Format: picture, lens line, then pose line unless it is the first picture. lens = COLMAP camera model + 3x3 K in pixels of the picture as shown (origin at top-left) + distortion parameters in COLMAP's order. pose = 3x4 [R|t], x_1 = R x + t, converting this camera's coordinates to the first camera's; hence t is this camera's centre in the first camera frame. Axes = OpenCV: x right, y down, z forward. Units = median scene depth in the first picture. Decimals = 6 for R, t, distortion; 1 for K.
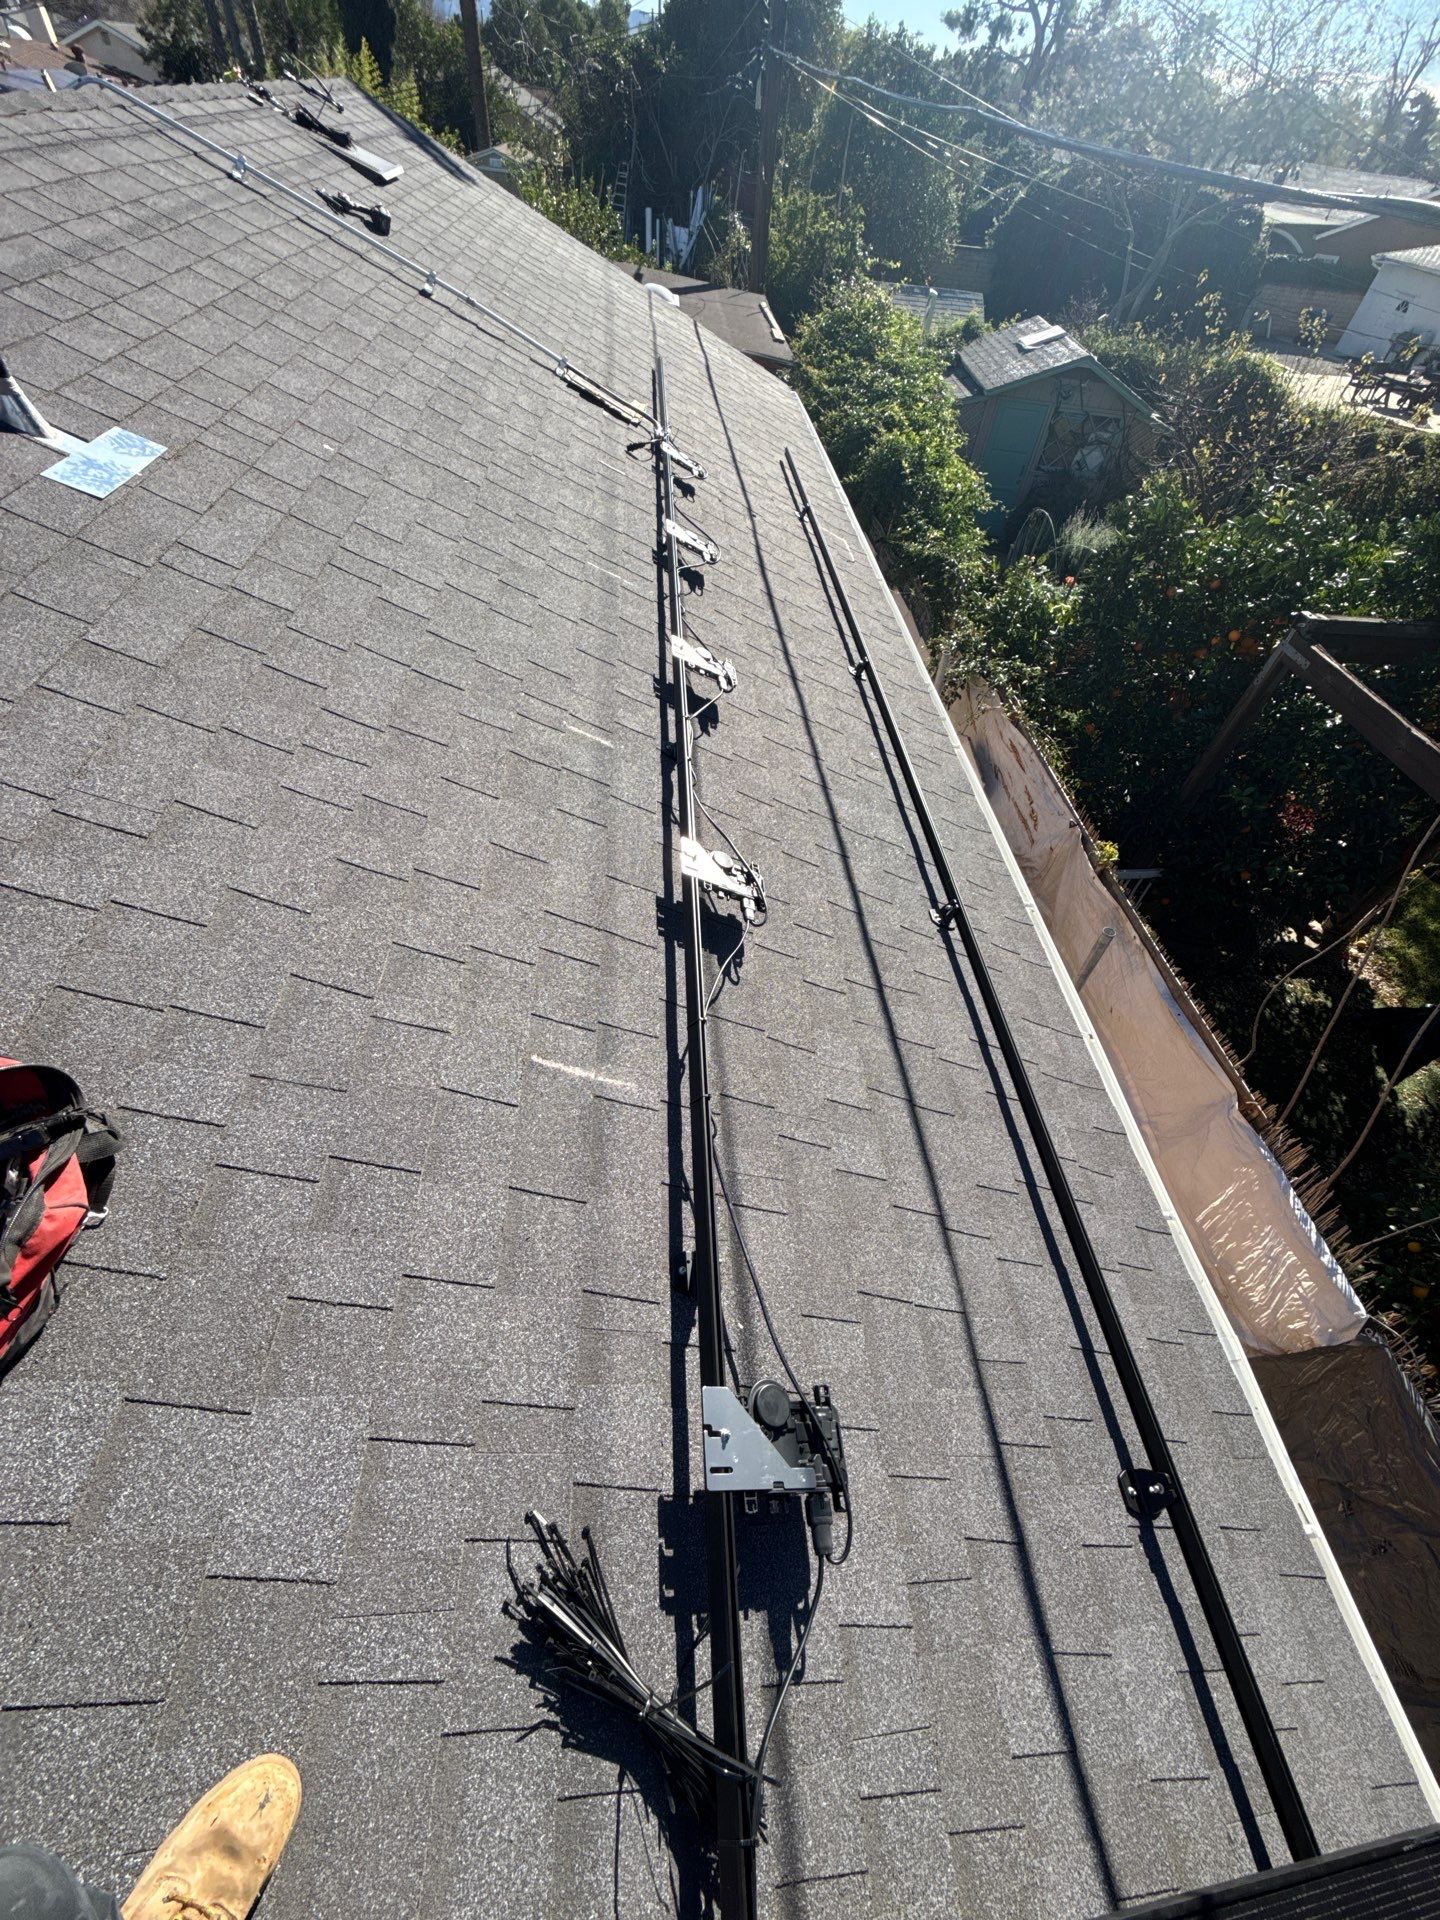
lens RADIAL K [[783.0, 0, 718.3], [0, 783.0, 967.0], [0, 0, 1]] dist [-0.009059, 0.002653]
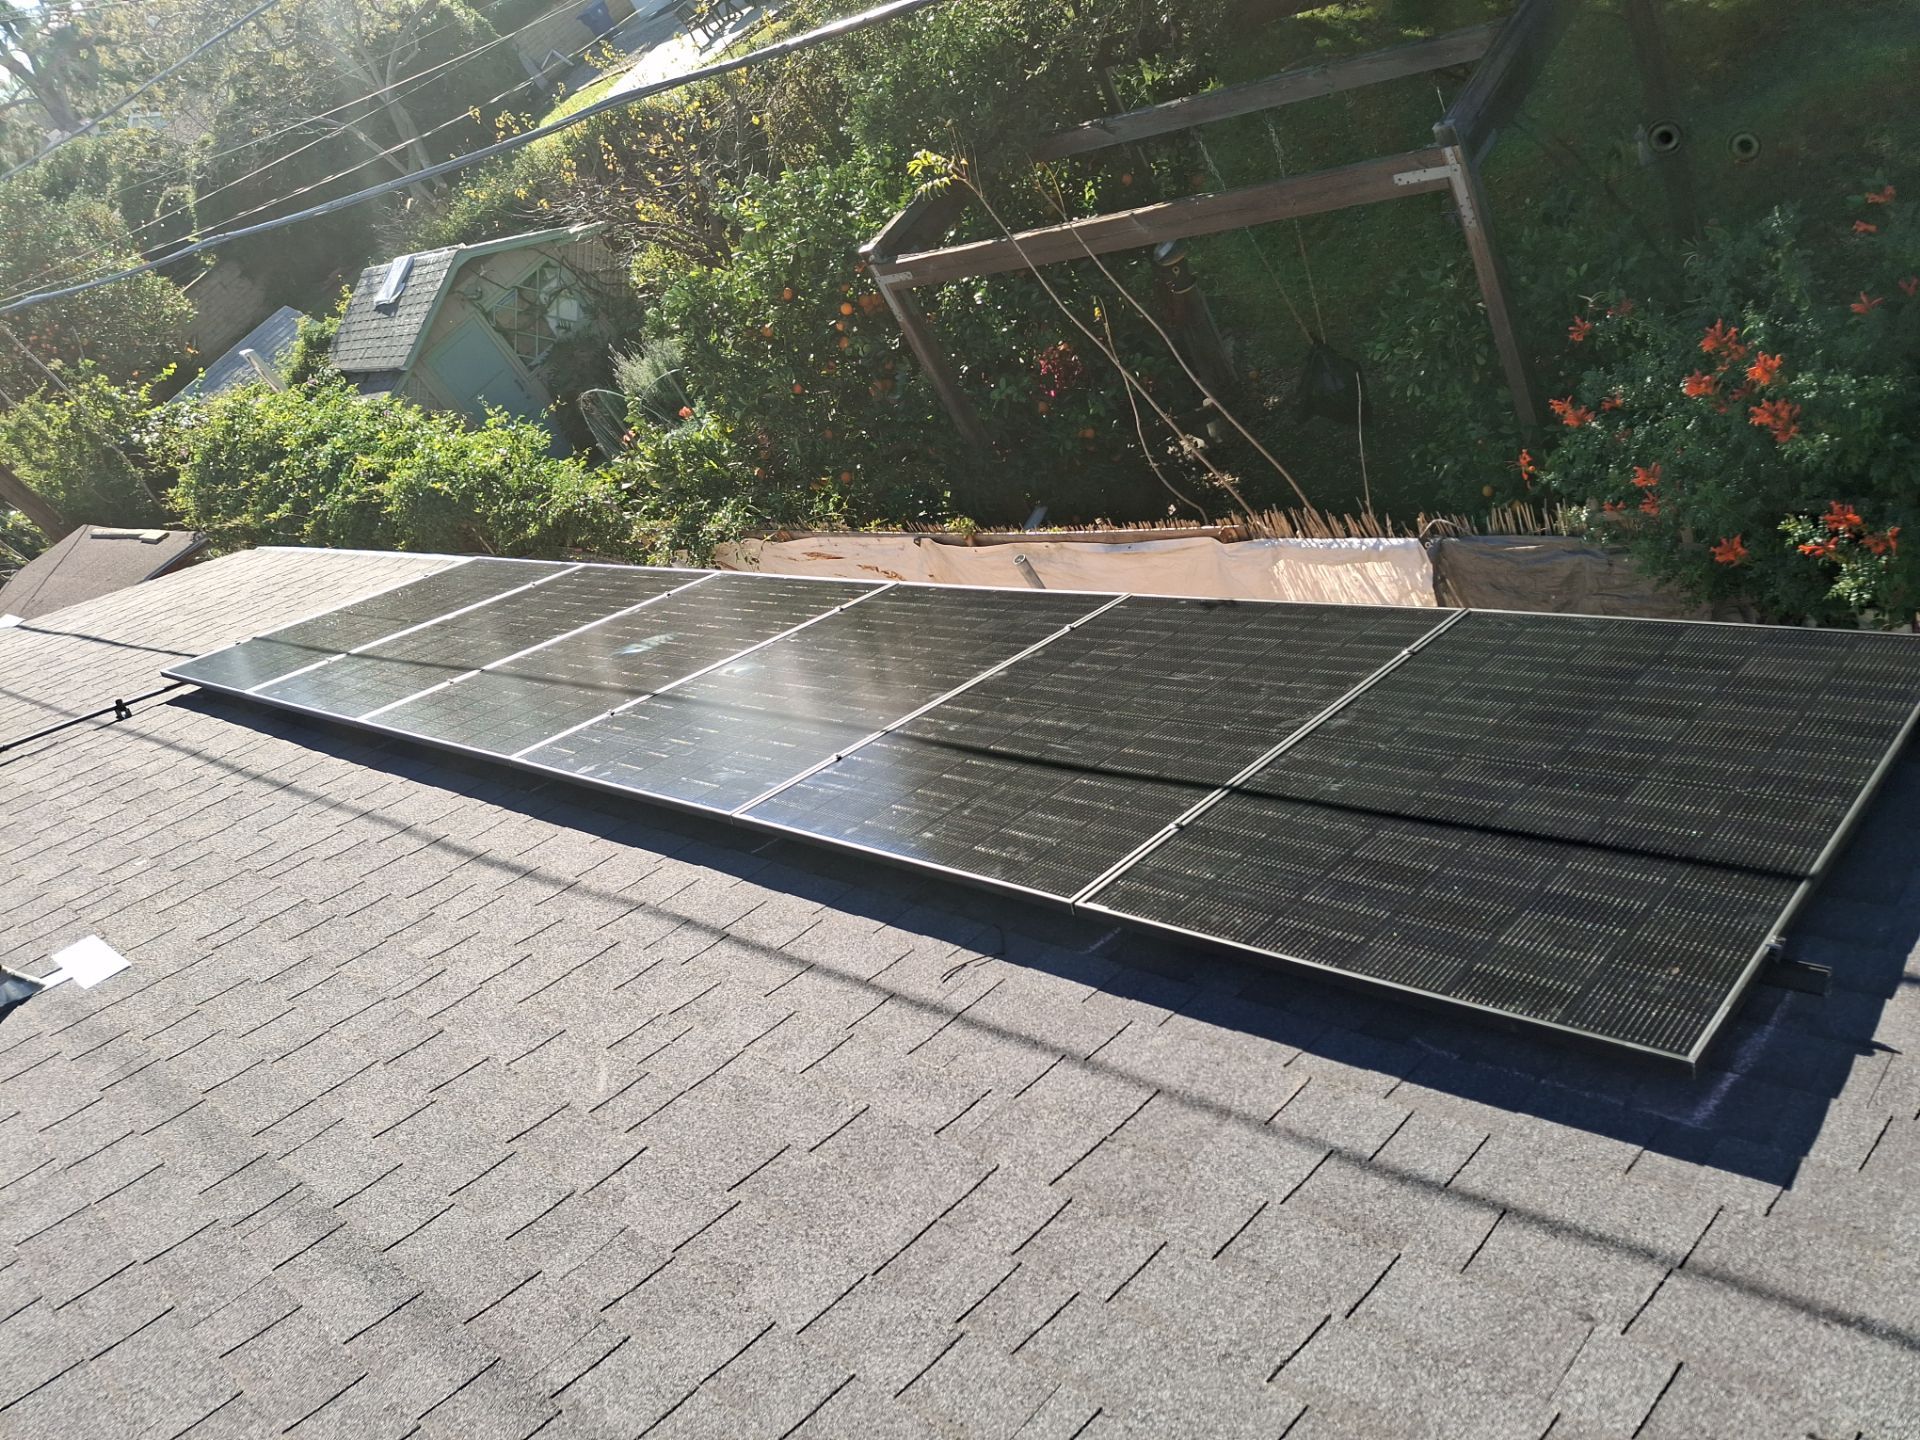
lens RADIAL K [[1398.6, 0, 960.0], [0, 1398.6, 720.0], [0, 0, 1]] dist [0.001238, -0.072074]
pose [[0.535394, -0.778038, 0.328649, -0.093492], [0.842691, 0.518247, -0.145916, 0.093935], [-0.056793, 0.355072, 0.933112, -0.192637]]
